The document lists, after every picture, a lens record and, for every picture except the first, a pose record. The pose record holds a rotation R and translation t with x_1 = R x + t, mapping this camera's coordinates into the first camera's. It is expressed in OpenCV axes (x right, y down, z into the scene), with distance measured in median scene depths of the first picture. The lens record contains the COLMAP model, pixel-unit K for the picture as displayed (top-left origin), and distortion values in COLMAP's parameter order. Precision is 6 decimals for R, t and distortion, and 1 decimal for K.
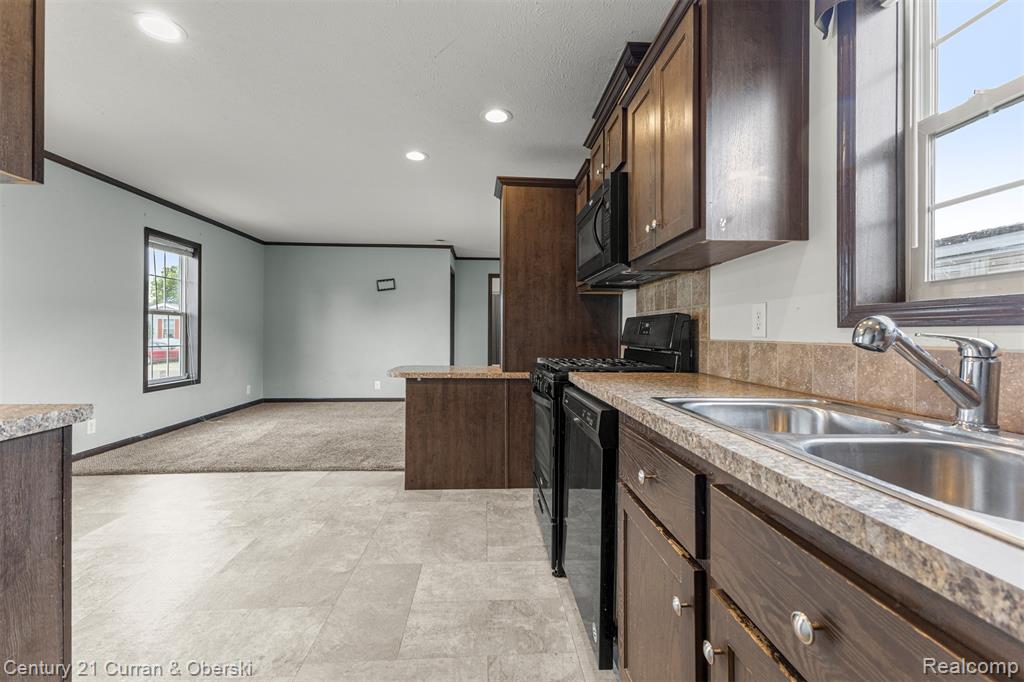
lens RADIAL K [[441.8, 0, 513.4], [0, 441.8, 334.3], [0, 0, 1]] dist [0.006328, 0.000631]
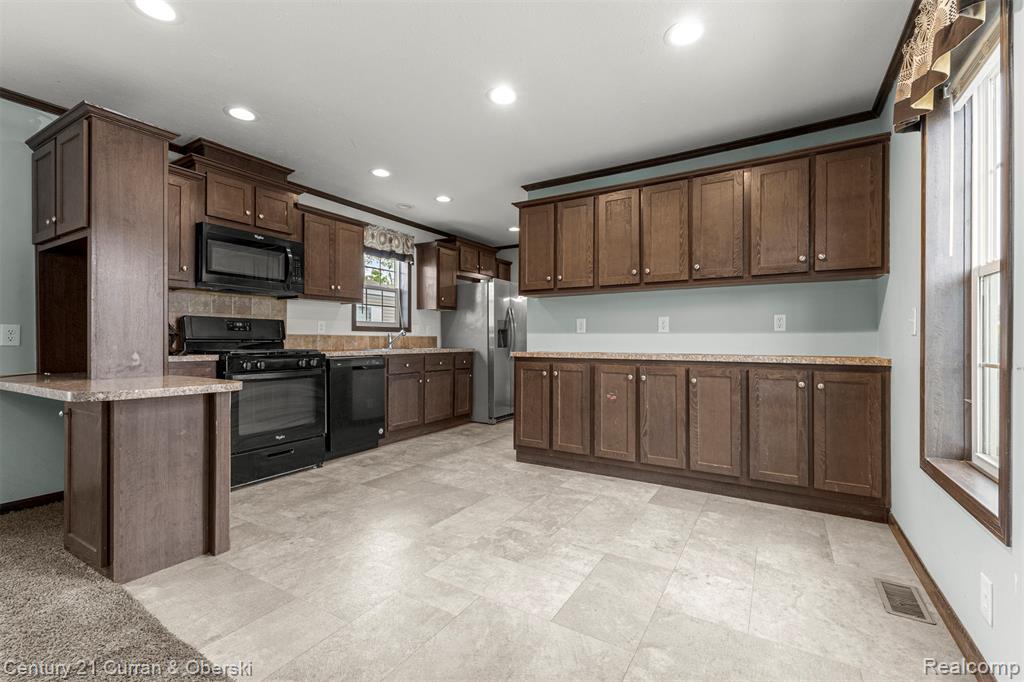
lens RADIAL K [[441.8, 0, 512.2], [0, 441.8, 340.2], [0, 0, 1]] dist [0.006328, 0.000631]
pose [[-0.822693, -0.008521, 0.568422, -1.241477], [-0.007223, 0.999964, 0.004536, 0.018396], [-0.568440, -0.000374, -0.822725, 1.631467]]
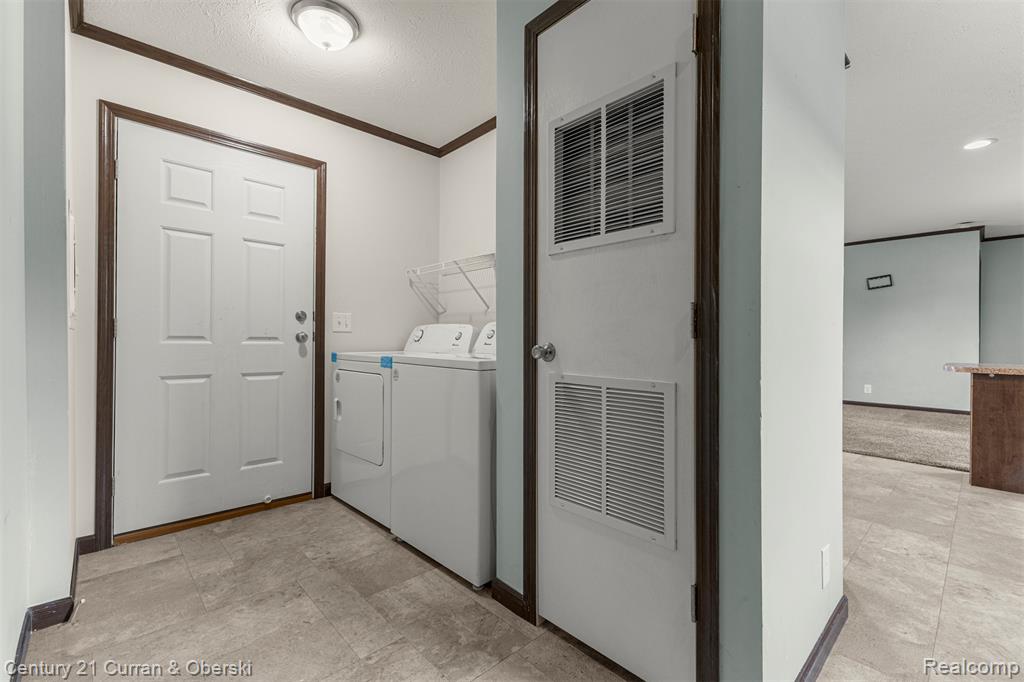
lens RADIAL K [[441.8, 0, 512.9], [0, 441.8, 340.5], [0, 0, 1]] dist [0.006328, 0.000631]
pose [[0.636741, -0.002865, -0.771073, -0.157590], [0.002544, 0.999995, -0.001614, 0.029251], [0.771074, -0.000934, 0.636745, -0.541522]]
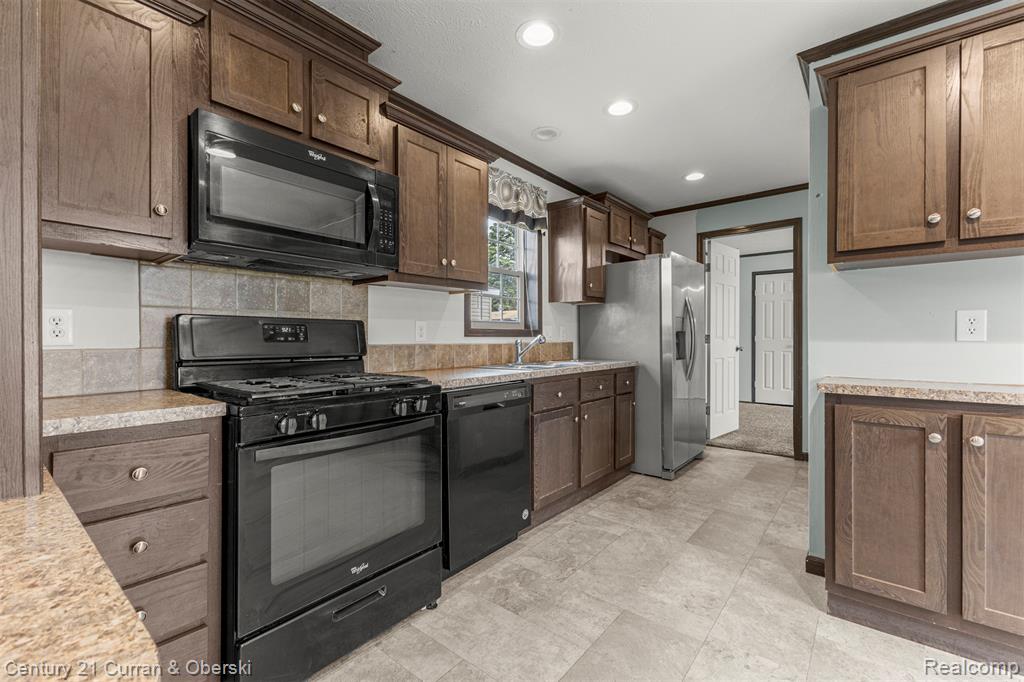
lens RADIAL K [[441.8, 0, 511.3], [0, 441.8, 338.9], [0, 0, 1]] dist [0.006328, 0.000631]
pose [[-0.732017, -0.004821, 0.681270, -0.514003], [-0.000835, 0.999981, 0.006180, -0.008868], [-0.681286, 0.003955, -0.732006, 1.253527]]
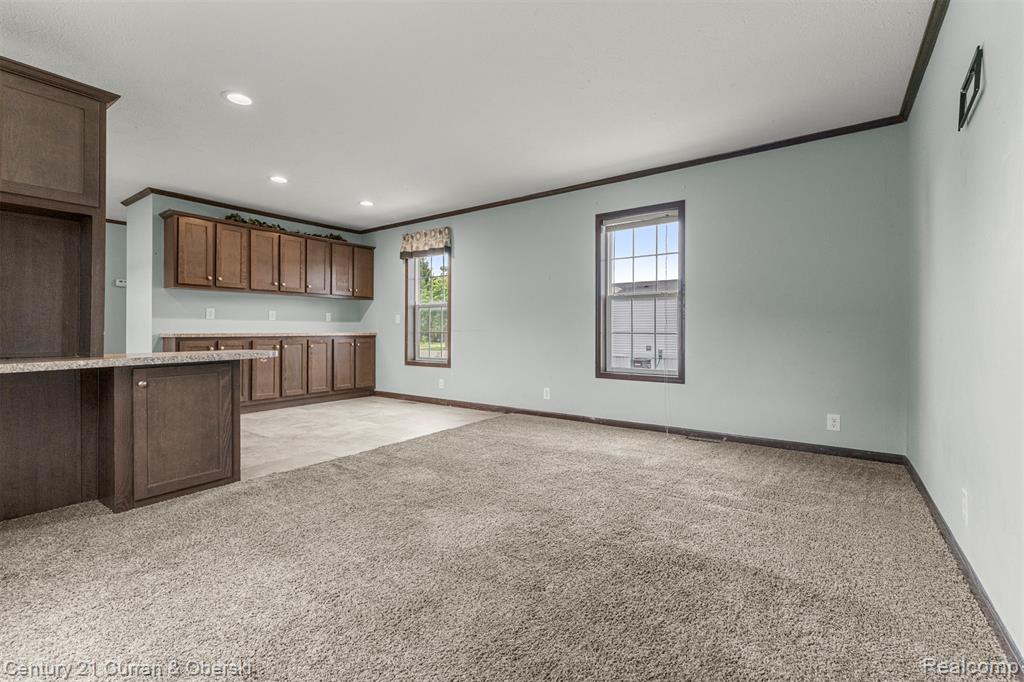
lens RADIAL K [[441.8, 0, 511.6], [0, 441.8, 333.1], [0, 0, 1]] dist [0.006328, 0.000631]
pose [[-0.633563, -0.002887, -0.773685, 0.134057], [-0.006231, 0.999980, 0.001371, 0.052037], [0.773666, 0.005690, -0.633569, 2.614308]]
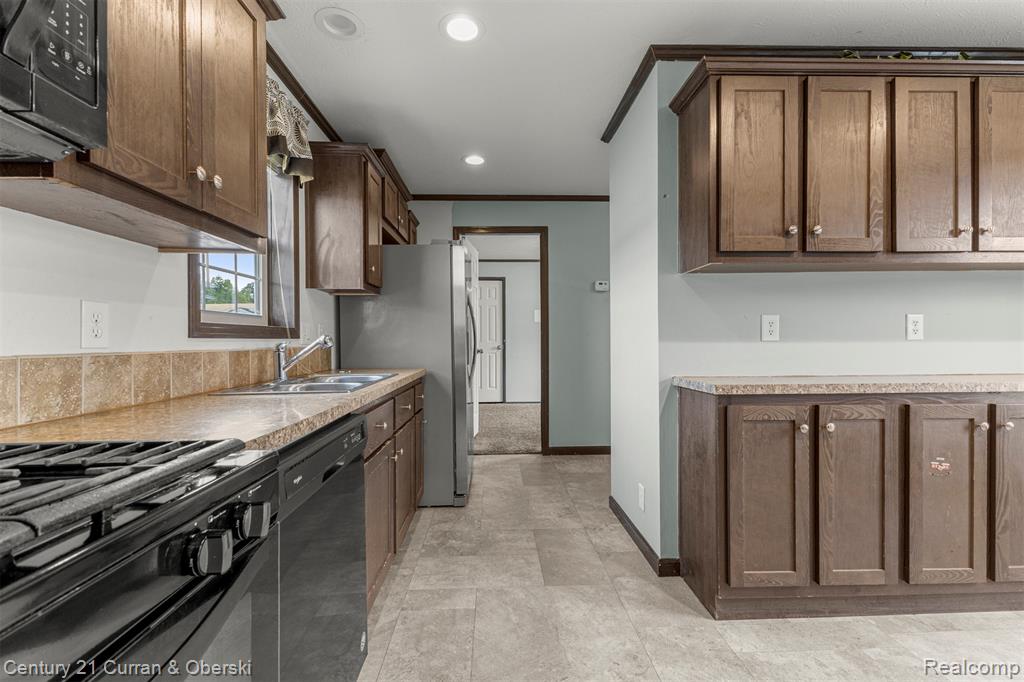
lens RADIAL K [[441.8, 0, 504.4], [0, 441.8, 341.6], [0, 0, 1]] dist [0.006328, 0.000631]
pose [[-0.999740, 0.000632, 0.022814, -0.084058], [0.000725, 0.999991, 0.004065, -0.004238], [-0.022811, 0.004081, -0.999731, 1.088833]]
